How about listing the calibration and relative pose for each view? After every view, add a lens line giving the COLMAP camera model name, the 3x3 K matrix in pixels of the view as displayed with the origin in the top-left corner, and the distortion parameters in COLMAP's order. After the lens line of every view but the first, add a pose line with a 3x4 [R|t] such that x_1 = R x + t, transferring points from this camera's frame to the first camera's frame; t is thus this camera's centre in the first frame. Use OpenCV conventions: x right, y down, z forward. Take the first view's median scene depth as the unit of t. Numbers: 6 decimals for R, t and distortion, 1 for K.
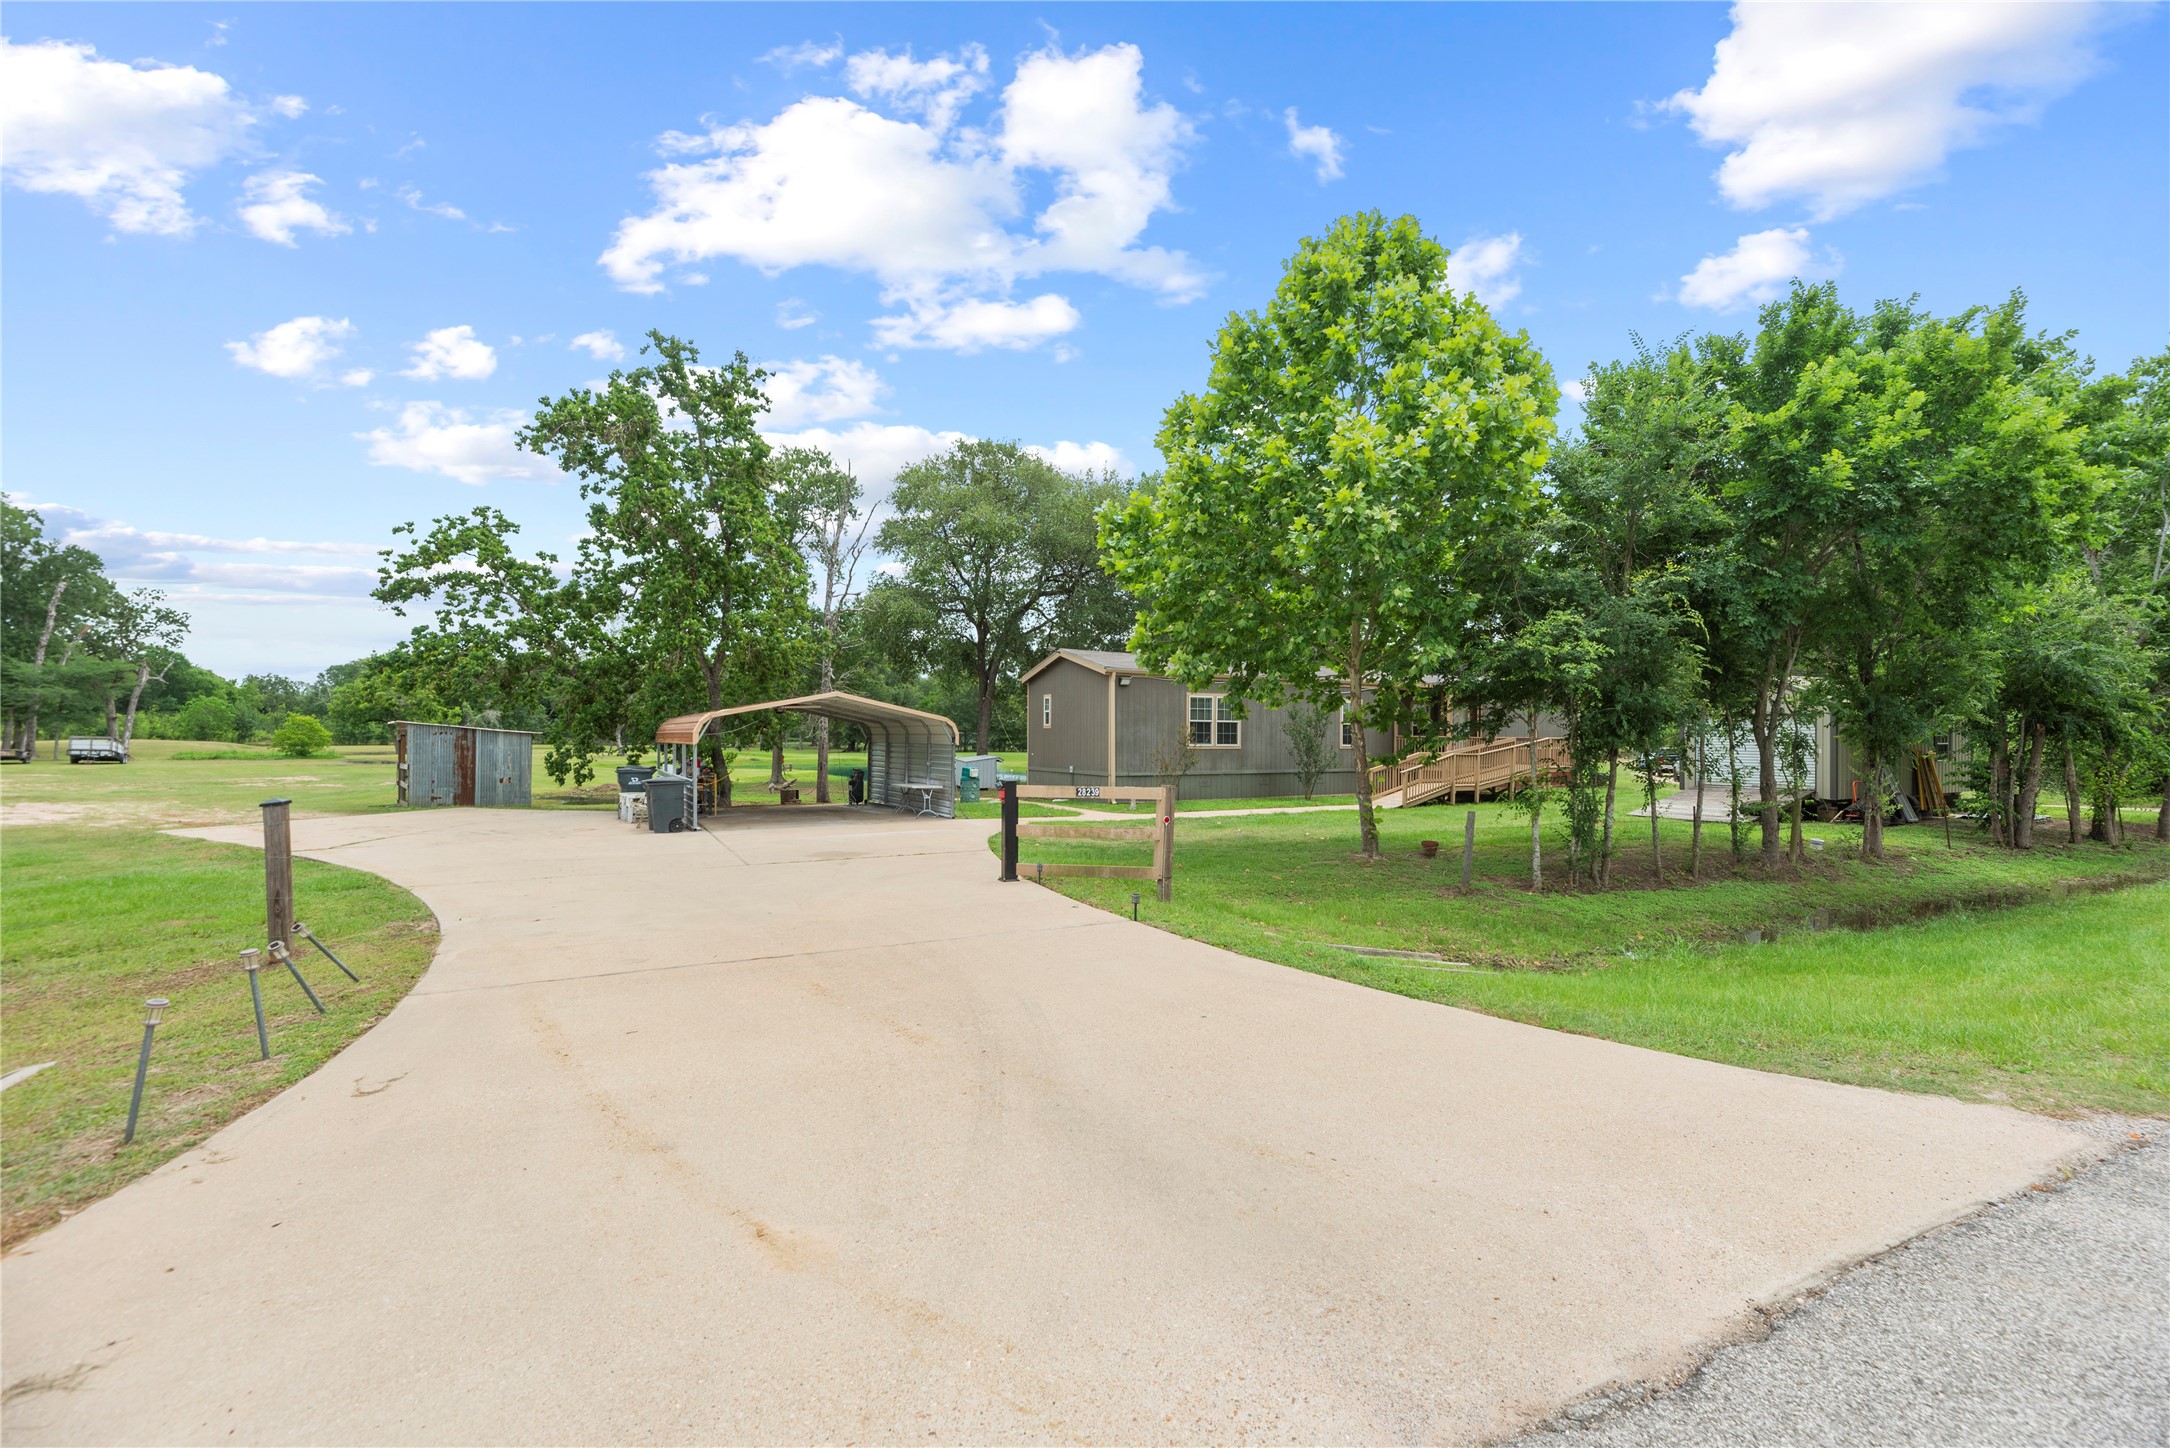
lens RADIAL K [[898.3, 0, 1085.6], [0, 898.3, 729.8], [0, 0, 1]] dist [0.000130, 0.000002]
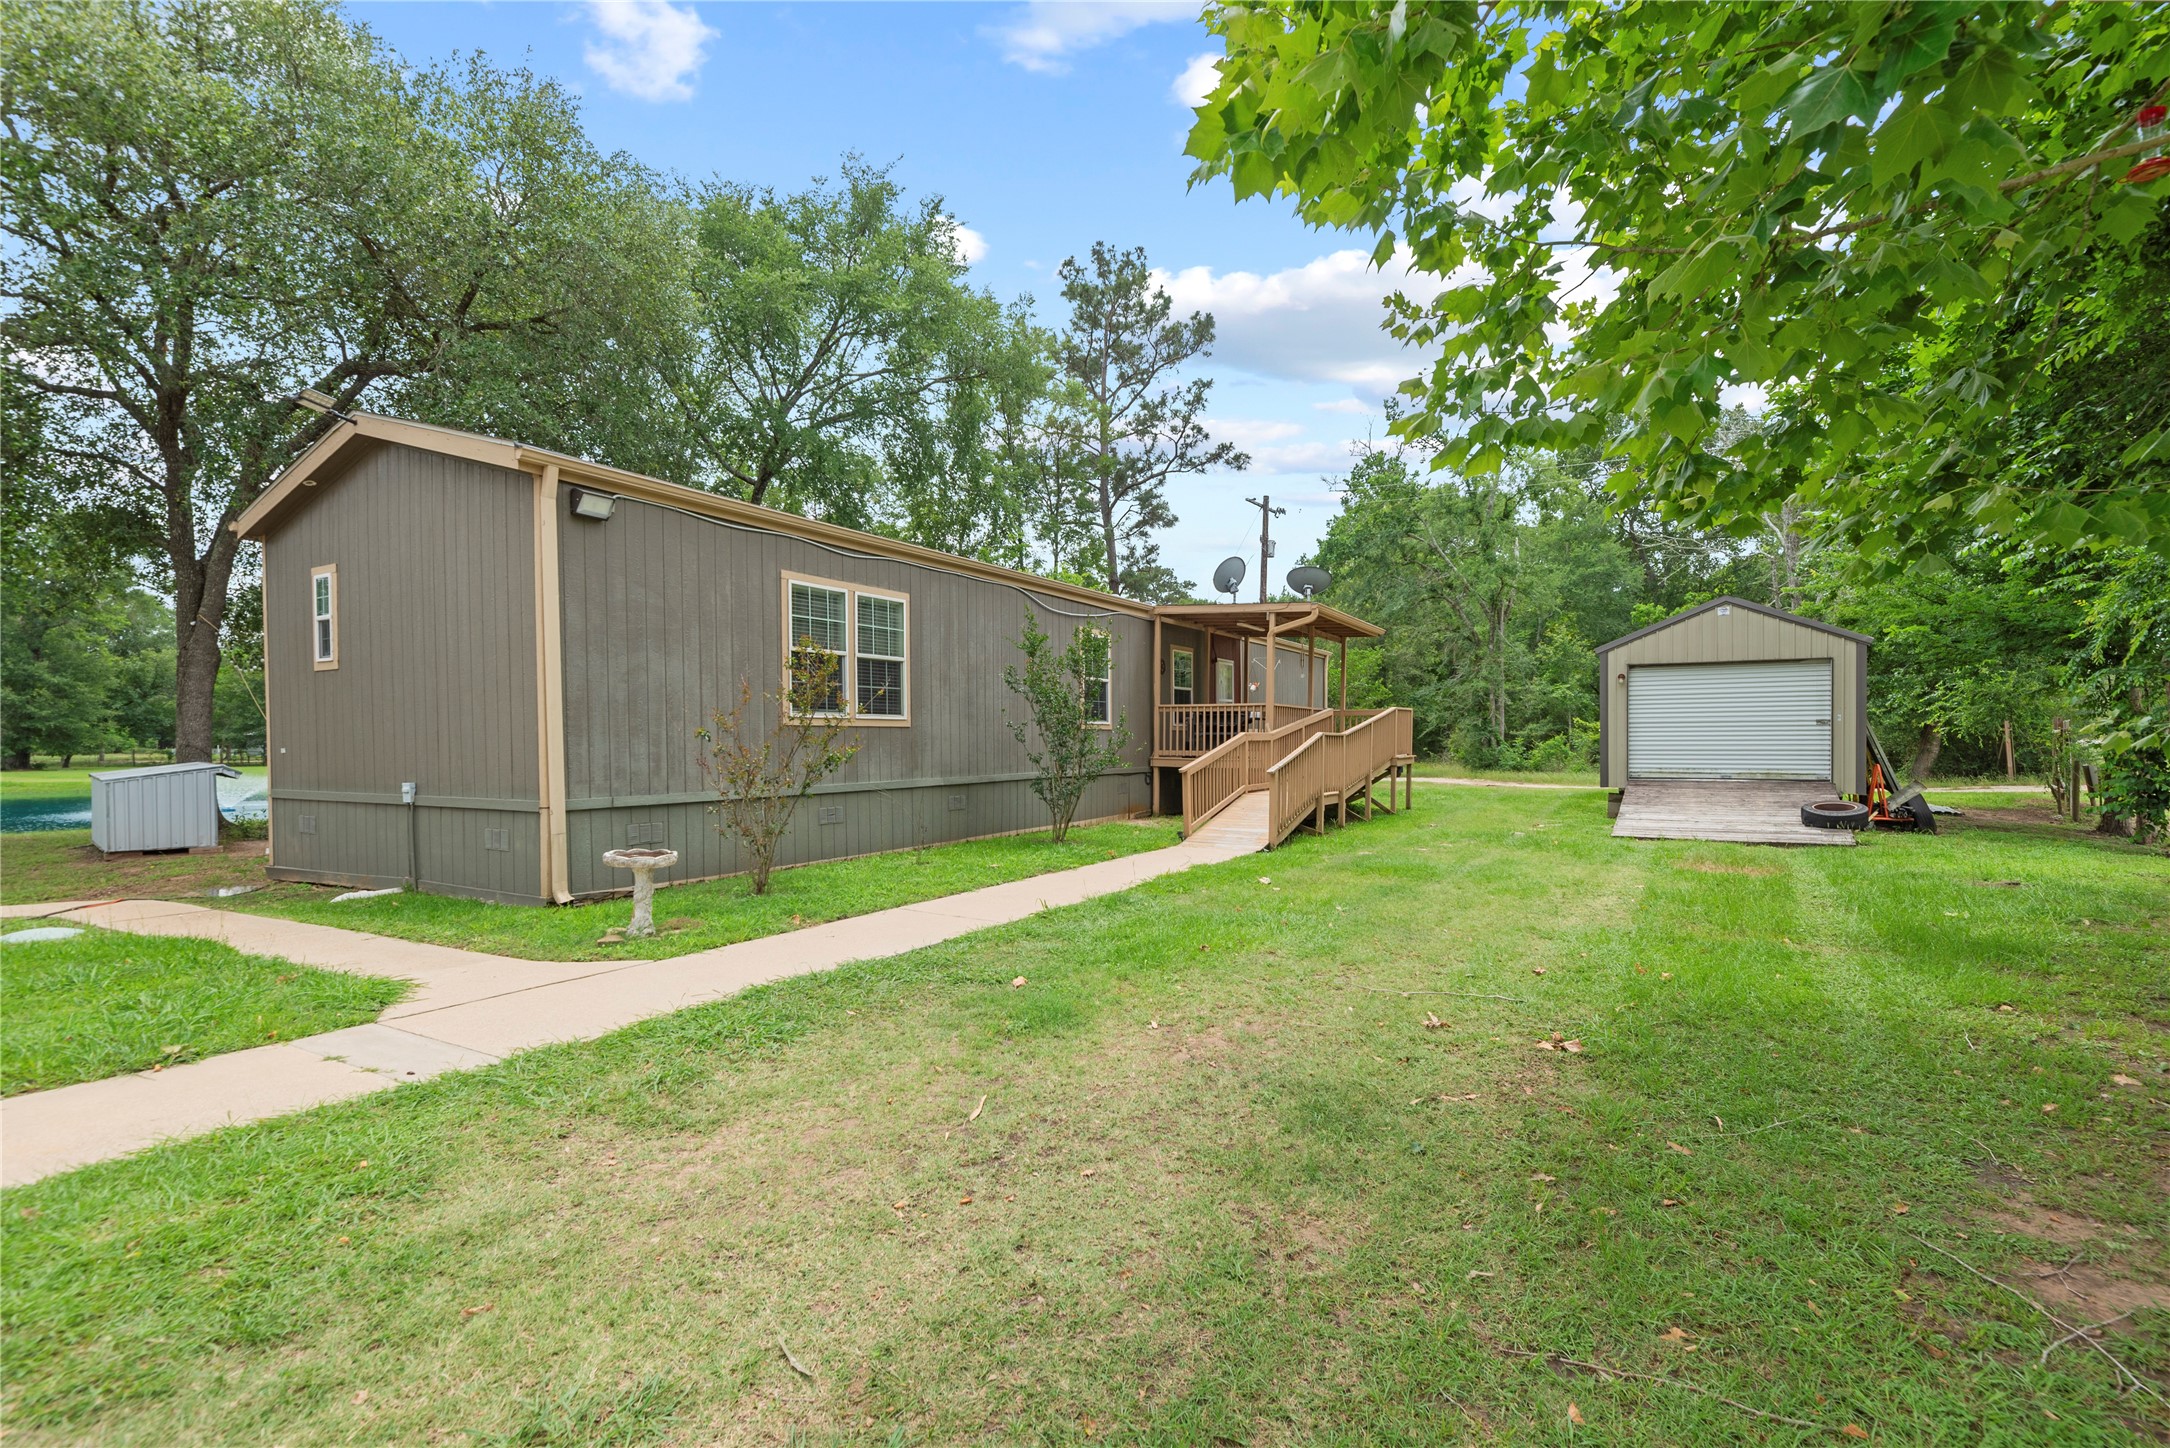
lens RADIAL K [[989.9, 0, 1085.2], [0, 989.9, 733.1], [0, 0, 1]] dist [-0.001318, -0.000068]
pose [[0.871077, -0.011887, 0.491003, 0.021607], [0.011048, 0.999928, 0.004608, 0.023604], [-0.491023, 0.001411, 0.871146, 0.578451]]
